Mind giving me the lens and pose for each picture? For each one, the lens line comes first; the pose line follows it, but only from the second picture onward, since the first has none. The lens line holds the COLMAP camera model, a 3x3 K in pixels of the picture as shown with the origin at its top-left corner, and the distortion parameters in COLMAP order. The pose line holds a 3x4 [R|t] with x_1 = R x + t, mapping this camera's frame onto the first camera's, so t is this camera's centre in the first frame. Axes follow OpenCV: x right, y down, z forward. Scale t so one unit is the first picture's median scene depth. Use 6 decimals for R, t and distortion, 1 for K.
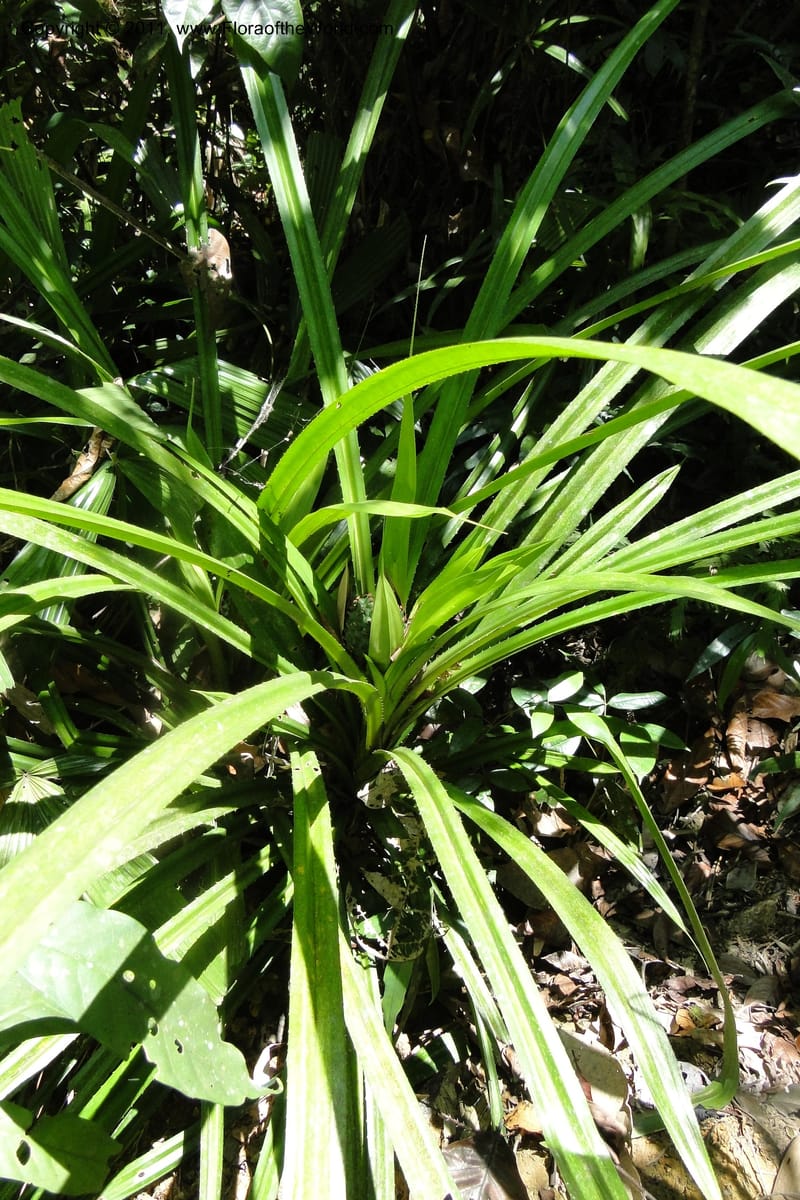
lens RADIAL K [[994.1, 0, 400.0], [0, 994.1, 600.0], [0, 0, 1]] dist [-0.002852, -0.001445]
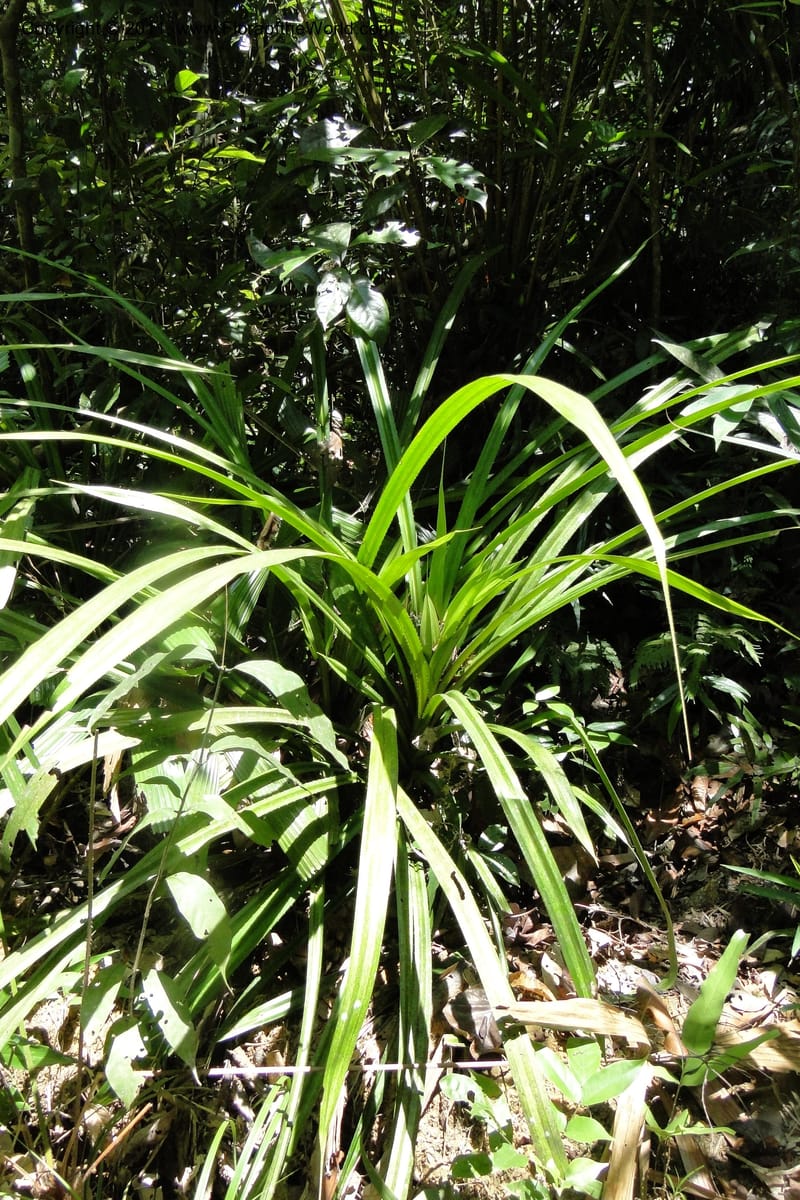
lens RADIAL K [[994.1, 0, 400.0], [0, 994.1, 600.0], [0, 0, 1]] dist [-0.002852, -0.001445]
pose [[0.996949, -0.002235, -0.078024, 0.054094], [-0.019381, 0.961199, -0.275173, 0.355395], [0.075611, 0.275846, 0.958223, -0.513241]]
